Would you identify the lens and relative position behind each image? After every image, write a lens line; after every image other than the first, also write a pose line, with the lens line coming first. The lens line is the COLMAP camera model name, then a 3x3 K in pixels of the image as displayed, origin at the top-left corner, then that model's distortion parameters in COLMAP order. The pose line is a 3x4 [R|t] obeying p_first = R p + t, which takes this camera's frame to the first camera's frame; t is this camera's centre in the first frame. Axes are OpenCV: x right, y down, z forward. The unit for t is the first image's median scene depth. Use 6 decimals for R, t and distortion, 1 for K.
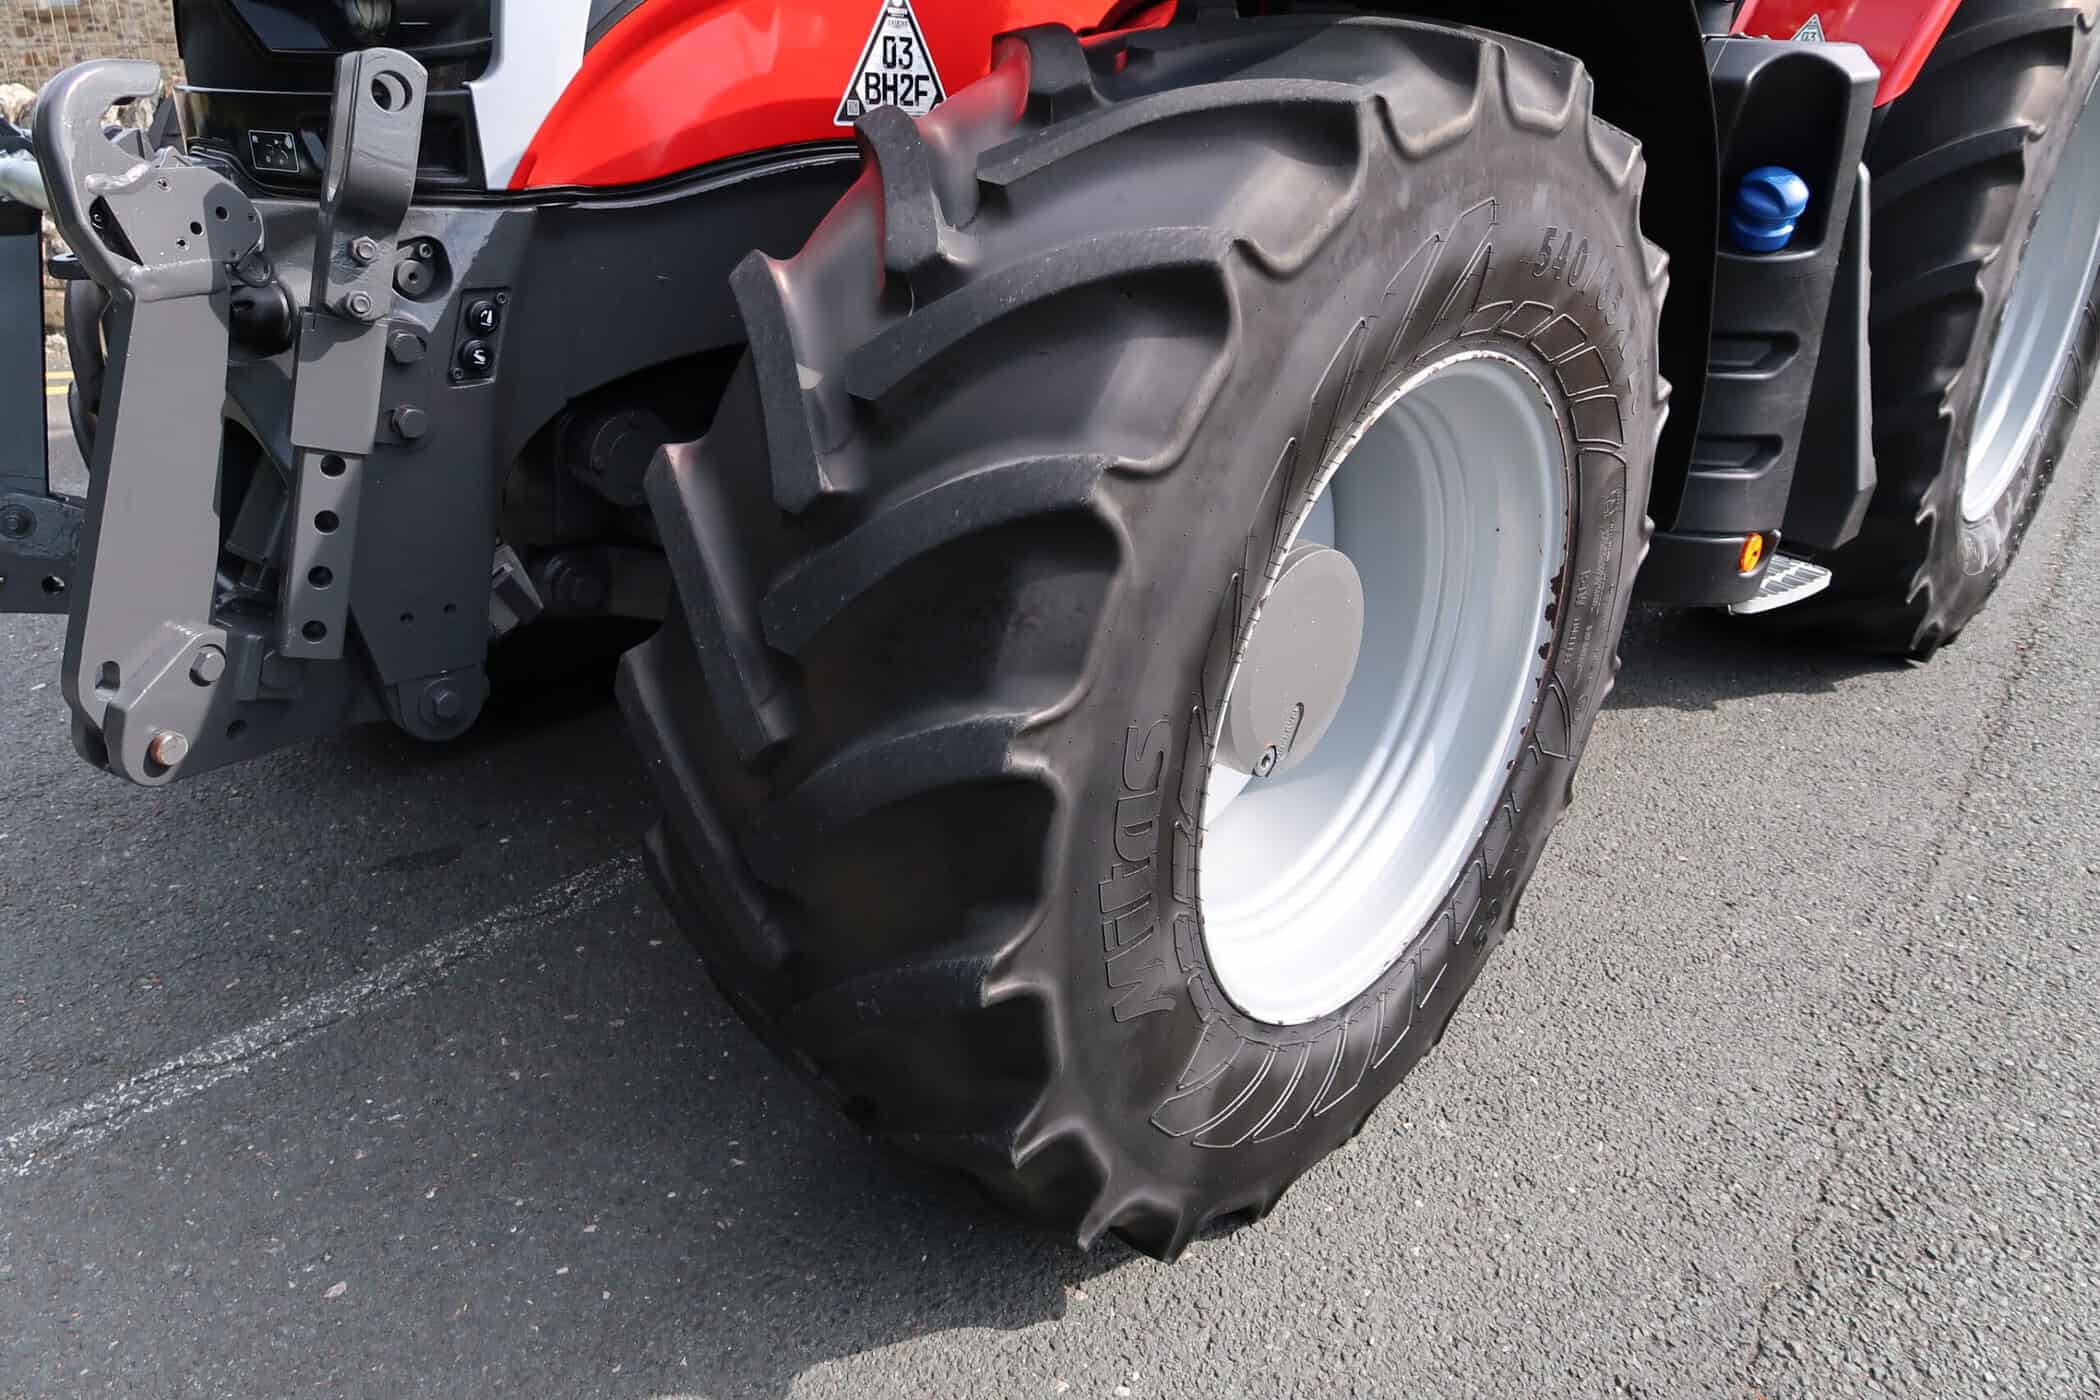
lens RADIAL K [[1425.1, 0, 1050.0], [0, 1425.1, 700.0], [0, 0, 1]] dist [-0.029375, 0.007951]
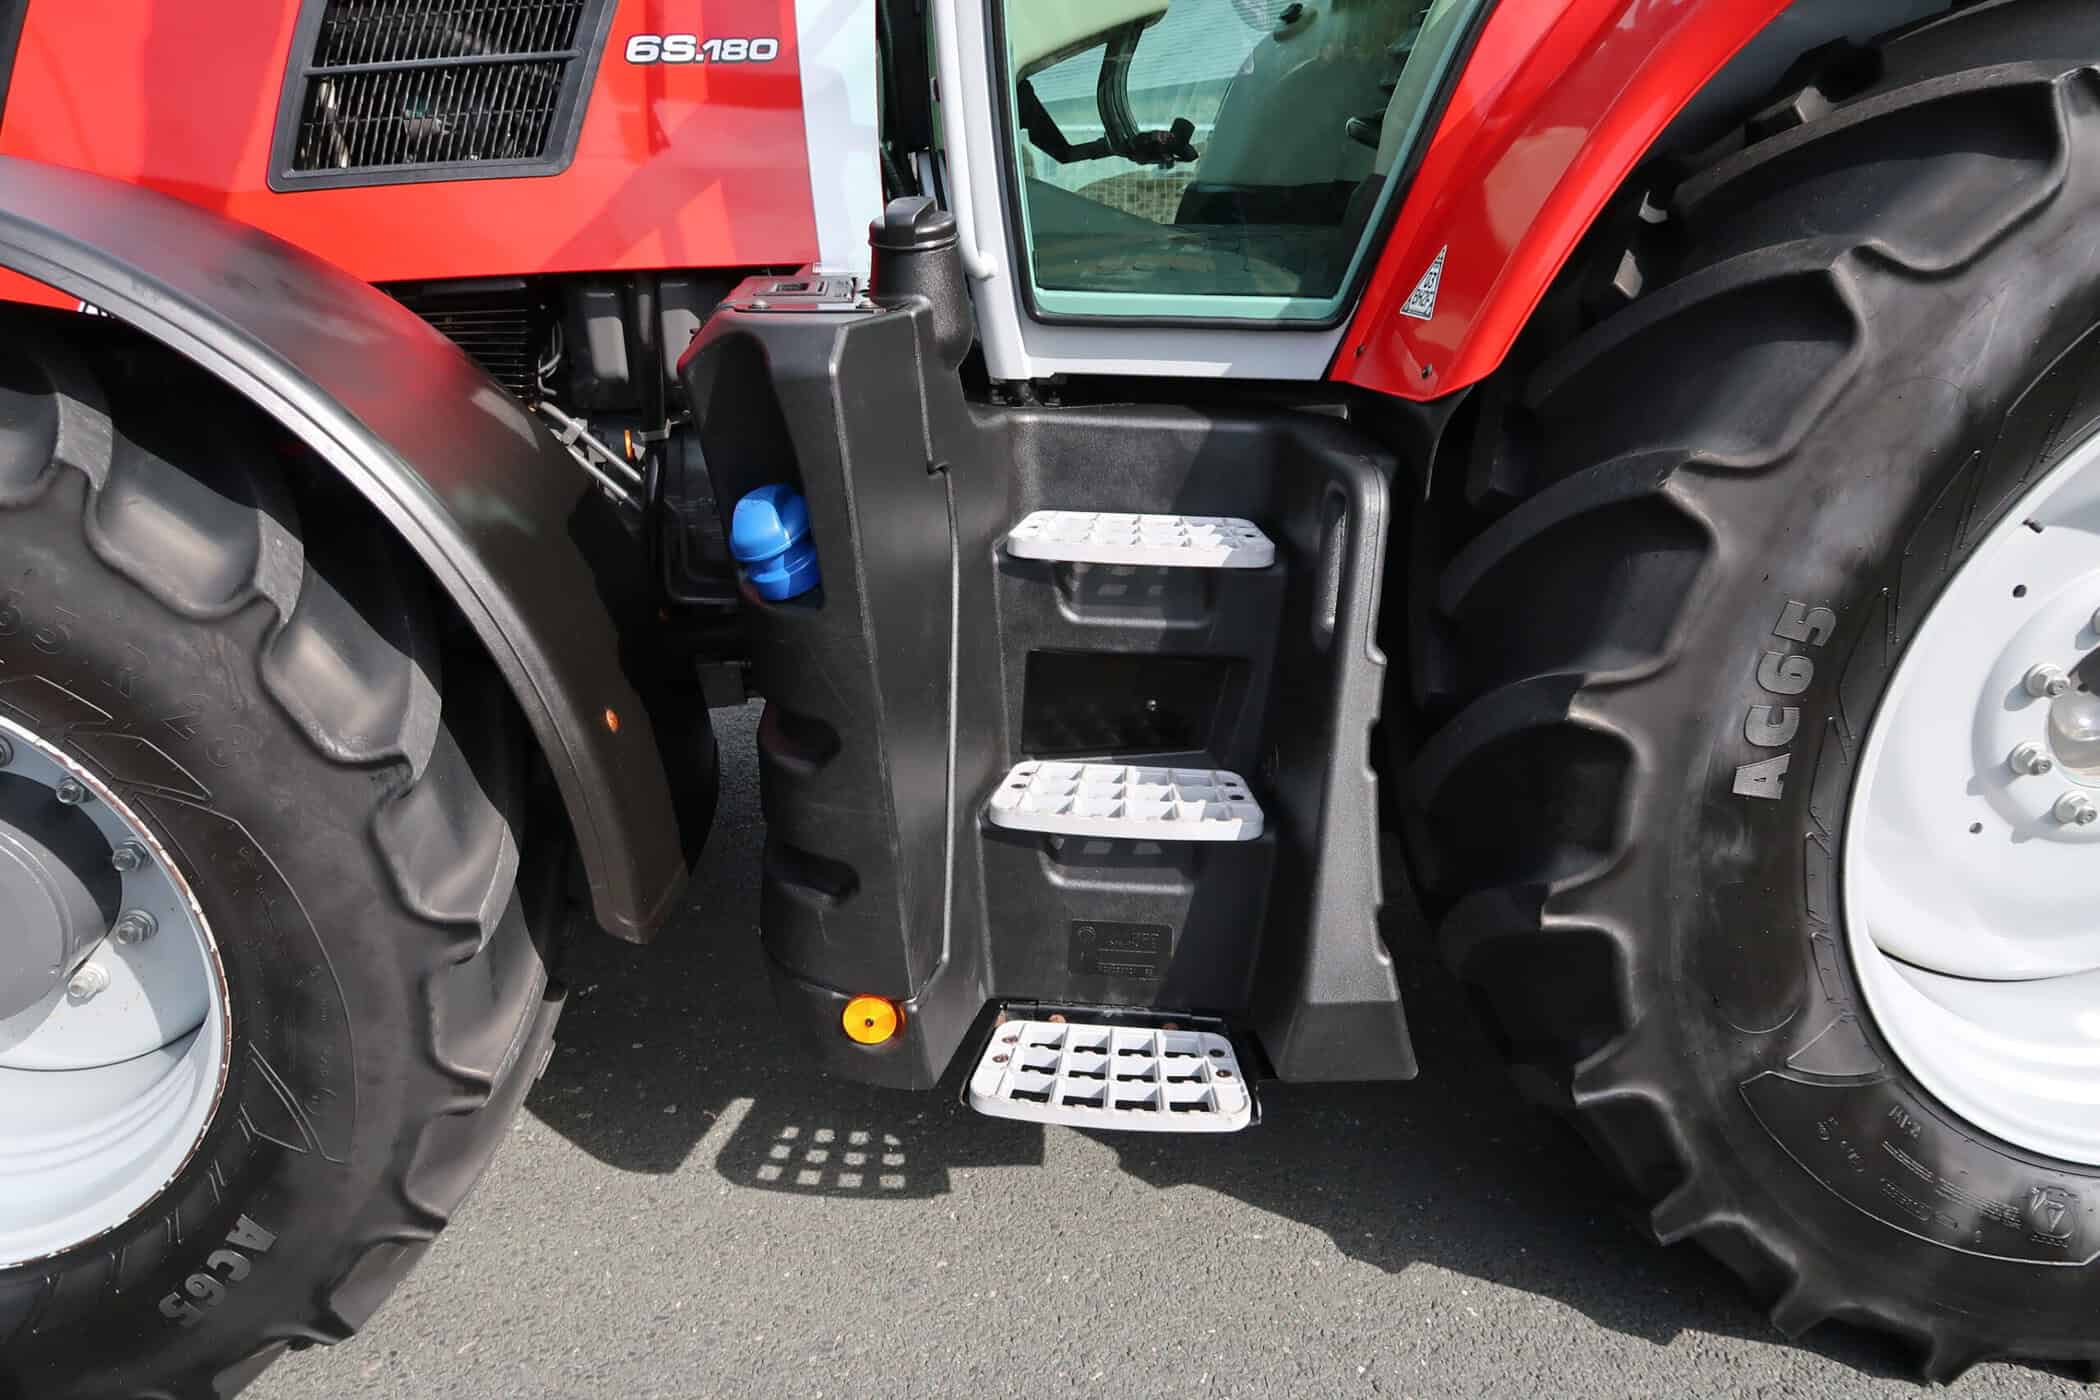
lens RADIAL K [[1439.7, 0, 1042.9], [0, 1439.7, 698.9], [0, 0, 1]] dist [-0.021942, 0.002964]
pose [[0.743275, 0.206105, -0.636445, 1.133340], [-0.265228, 0.964182, 0.002490, -0.325203], [0.614163, 0.166952, 0.771318, 0.566845]]
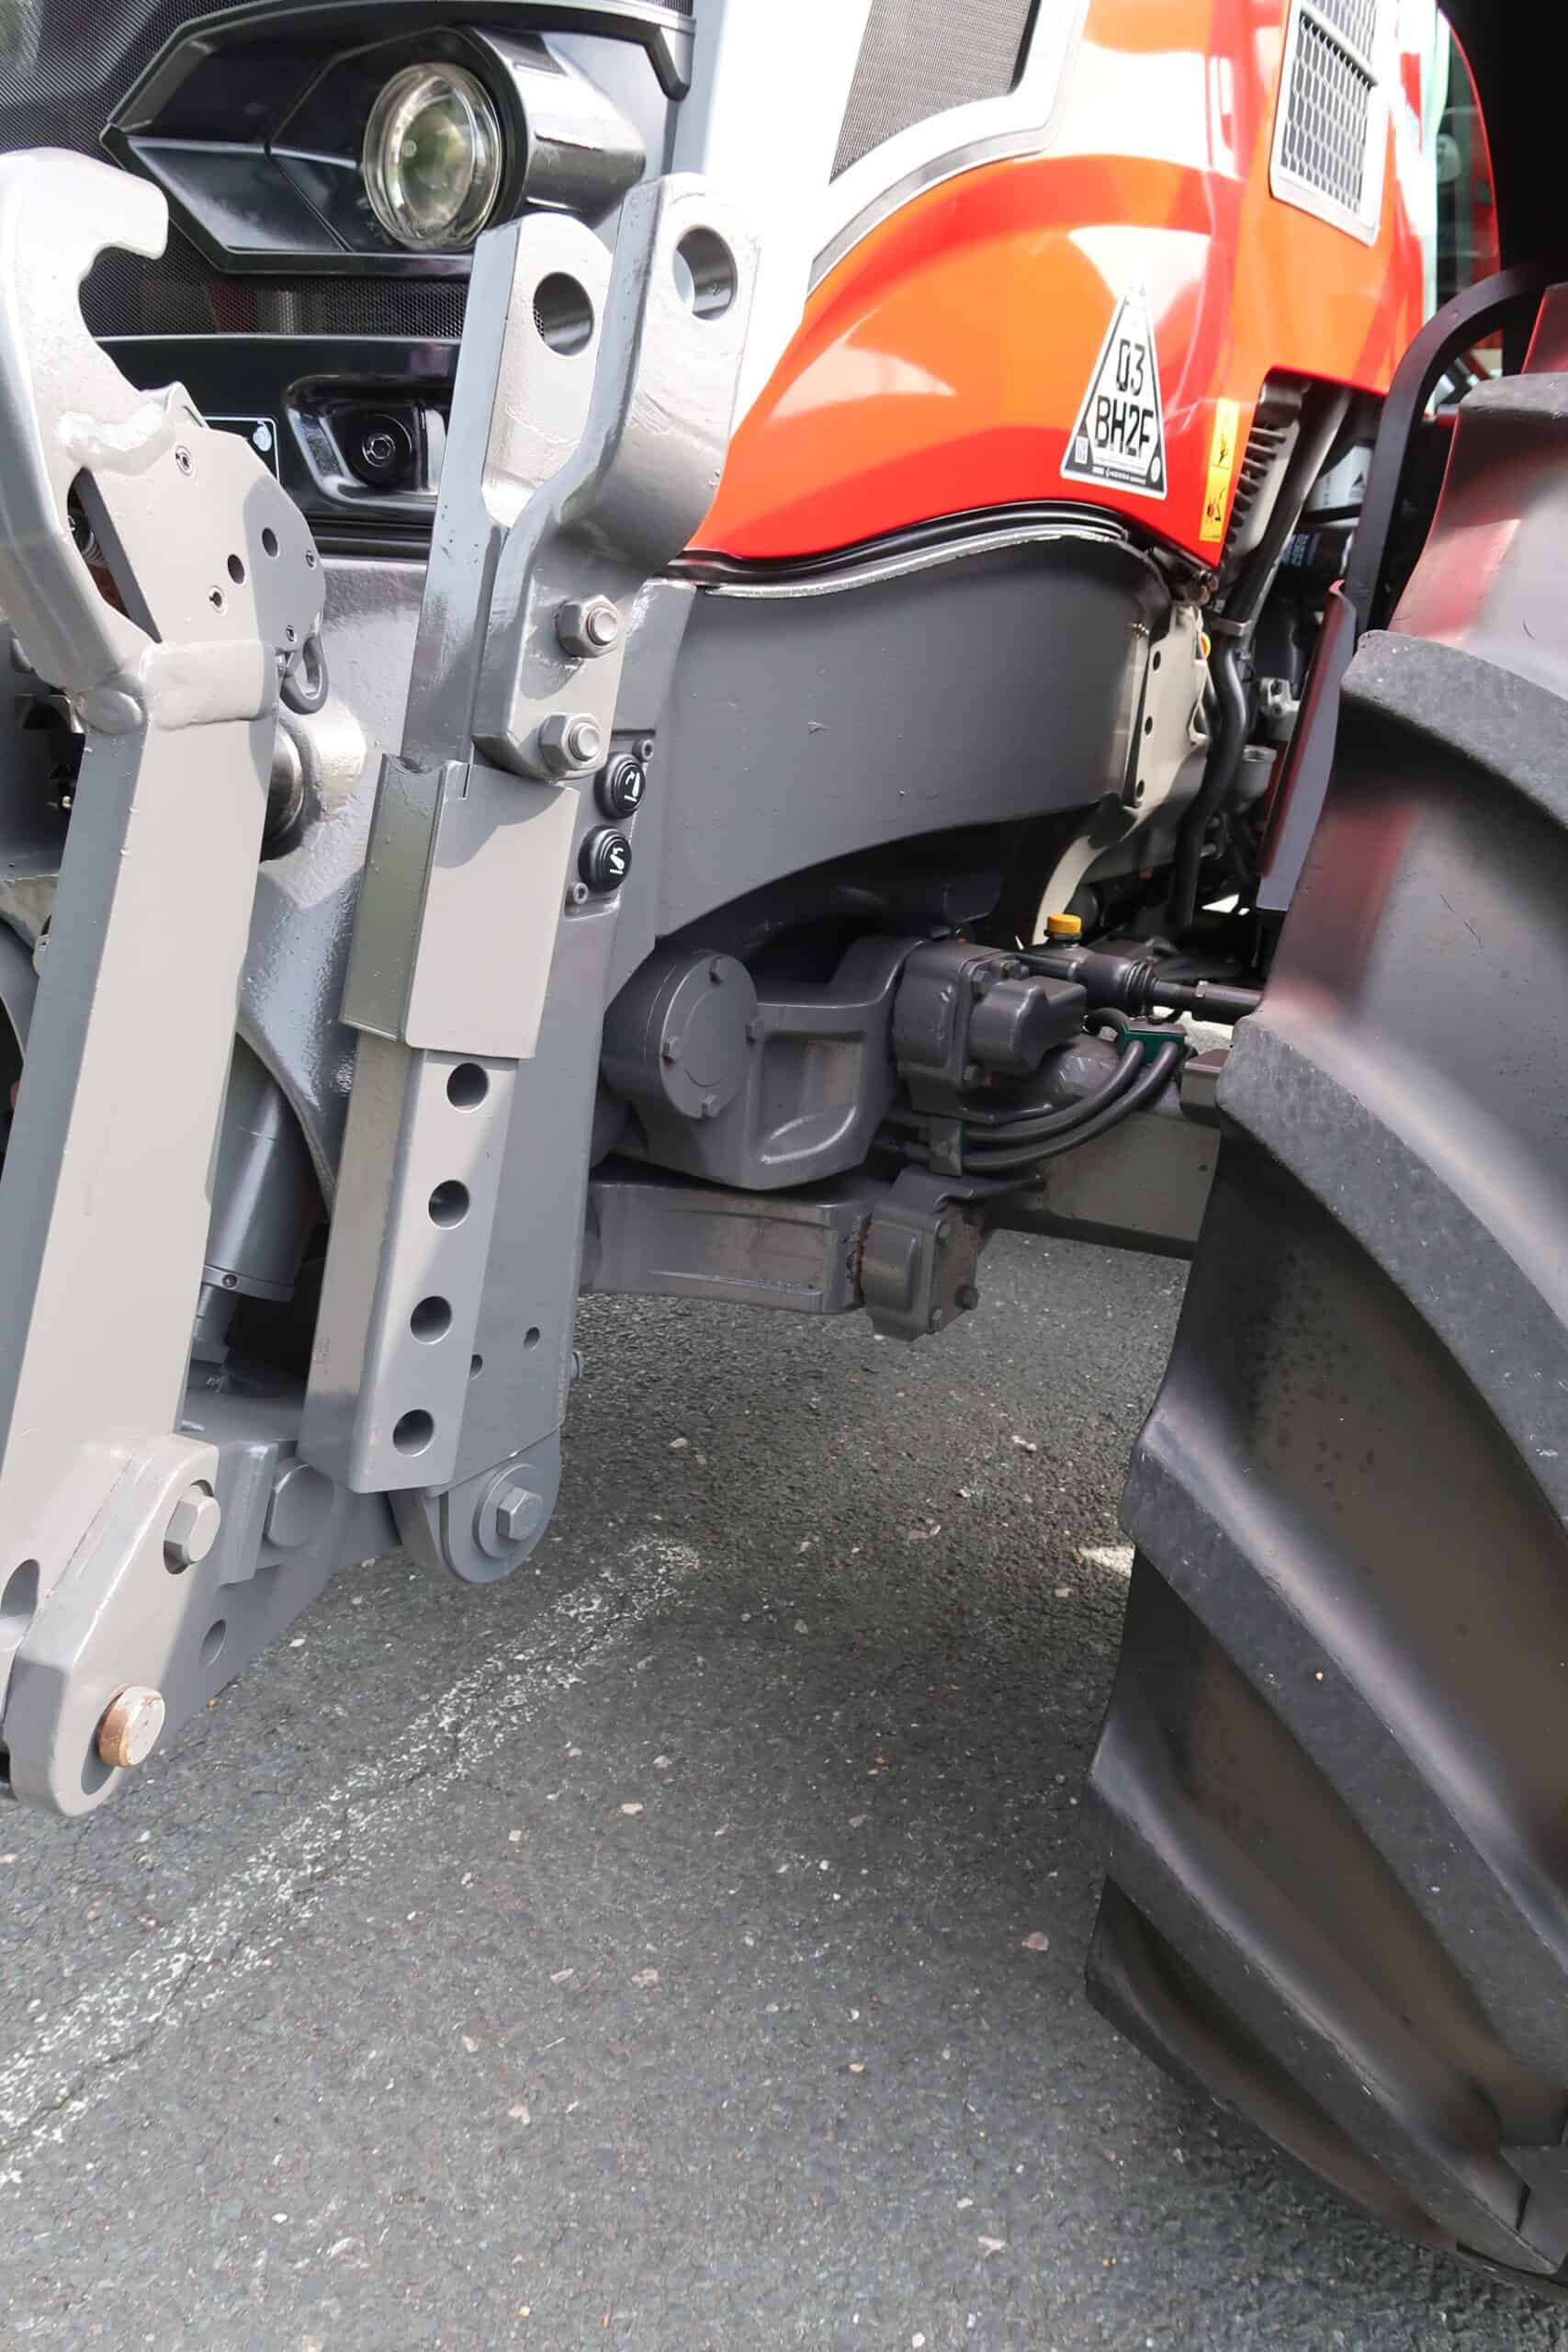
lens RADIAL K [[1595.9, 0, 771.7], [0, 1595.9, 1182.9], [0, 0, 1]] dist [-0.029375, 0.007951]
pose [[0.984915, -0.056386, 0.163594, -0.355268], [0.064872, 0.996786, -0.046998, -0.072392], [-0.160419, 0.056902, 0.985408, 0.328864]]
